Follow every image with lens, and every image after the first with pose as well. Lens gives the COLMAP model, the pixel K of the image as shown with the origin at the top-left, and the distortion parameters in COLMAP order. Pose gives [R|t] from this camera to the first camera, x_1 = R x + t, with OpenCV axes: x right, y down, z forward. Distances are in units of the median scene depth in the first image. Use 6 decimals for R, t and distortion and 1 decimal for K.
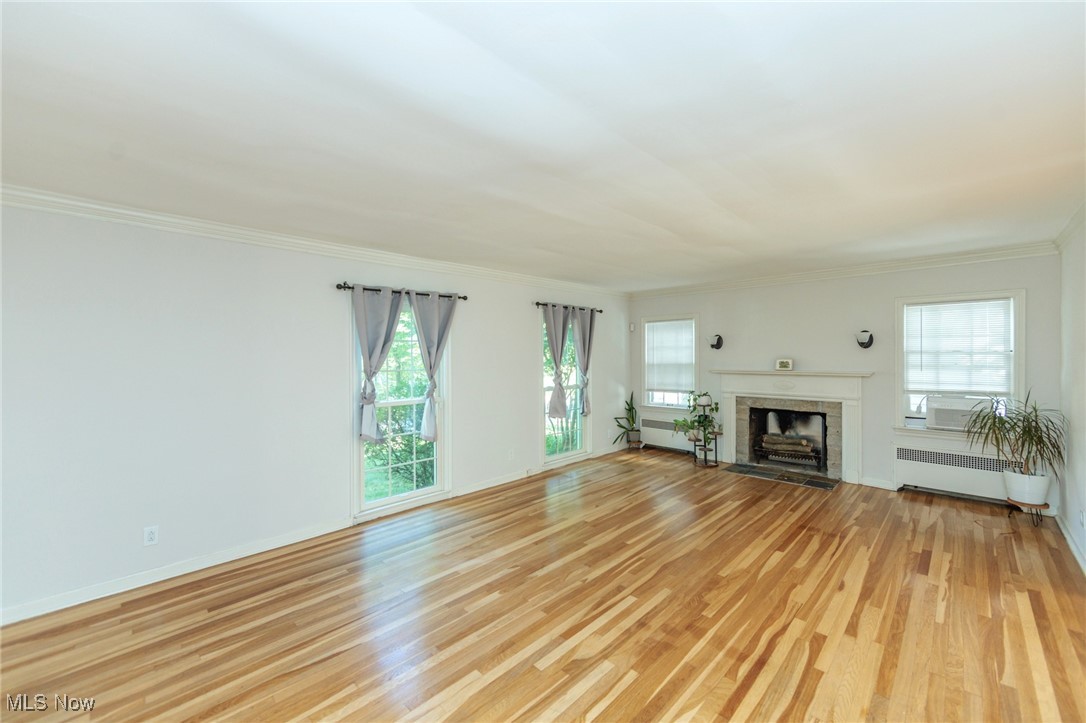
lens RADIAL K [[431.1, 0, 542.6], [0, 431.1, 358.2], [0, 0, 1]] dist [-0.002081, 0.000295]
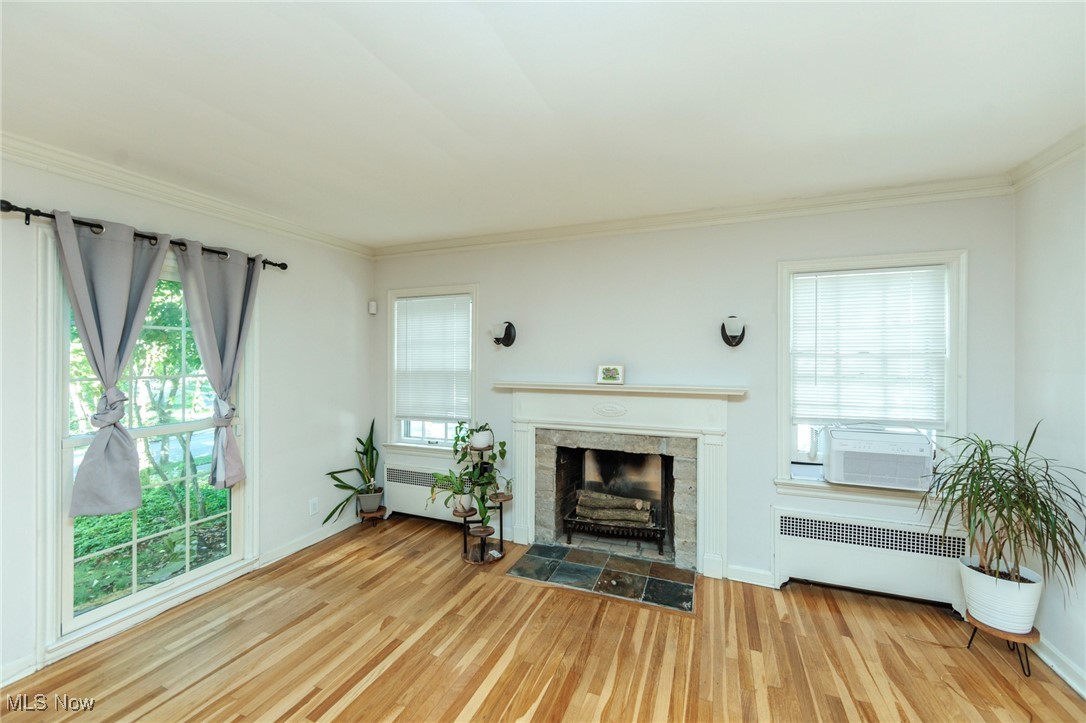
lens RADIAL K [[431.1, 0, 543.6], [0, 431.1, 359.9], [0, 0, 1]] dist [-0.002081, 0.000295]
pose [[0.923825, 0.004472, 0.382789, 0.239132], [-0.003960, 0.999990, -0.002127, -0.001957], [-0.382795, 0.000449, 0.923833, 0.465643]]
